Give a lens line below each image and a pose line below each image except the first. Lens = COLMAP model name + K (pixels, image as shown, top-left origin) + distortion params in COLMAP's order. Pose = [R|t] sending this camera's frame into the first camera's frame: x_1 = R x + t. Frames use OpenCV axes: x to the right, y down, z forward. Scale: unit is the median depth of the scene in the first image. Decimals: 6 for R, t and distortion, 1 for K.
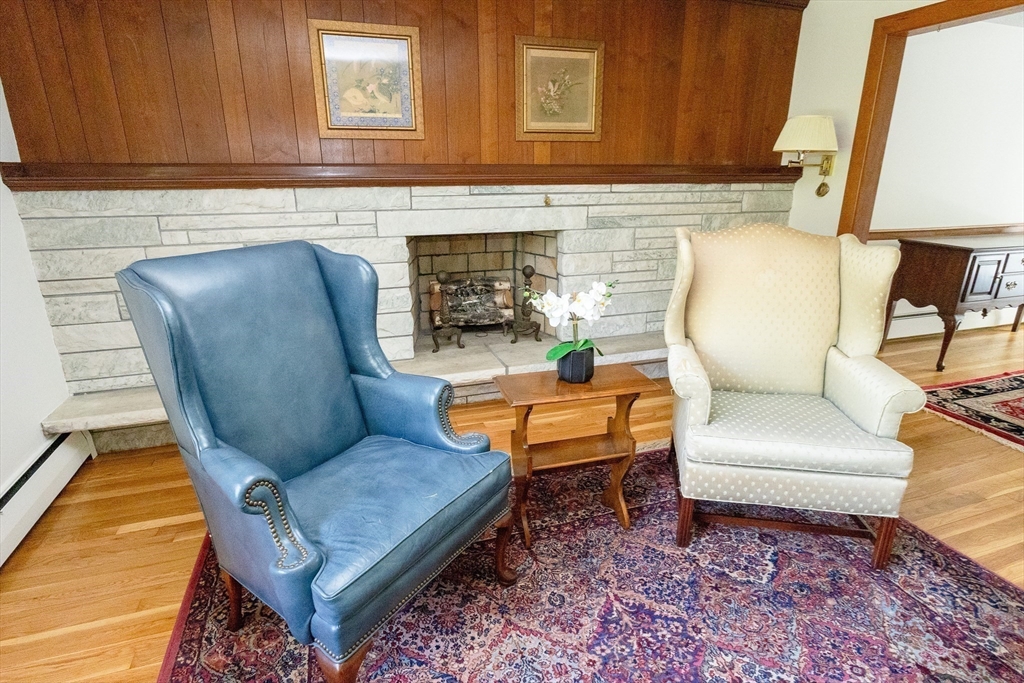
lens RADIAL K [[553.5, 0, 511.3], [0, 553.5, 343.9], [0, 0, 1]] dist [0.005518, 0.001024]
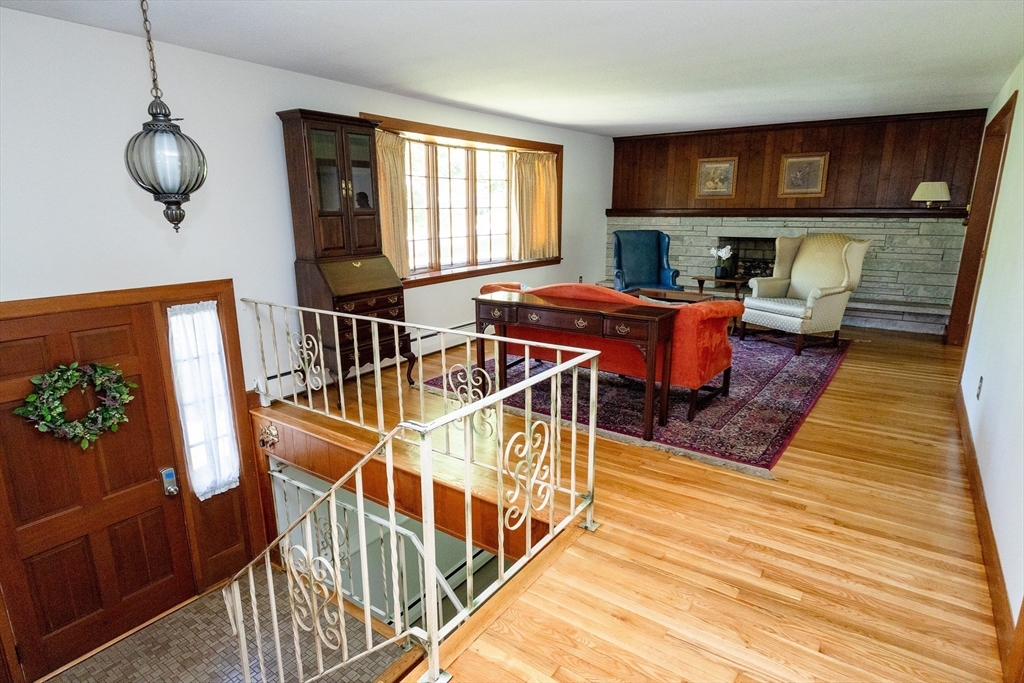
lens RADIAL K [[553.5, 0, 514.5], [0, 553.5, 346.7], [0, 0, 1]] dist [0.005518, 0.001024]
pose [[0.581260, 0.194192, -0.790207, 1.286359], [-0.243971, 0.968021, 0.058429, 0.348358], [0.776283, 0.158825, 0.610049, -1.111472]]
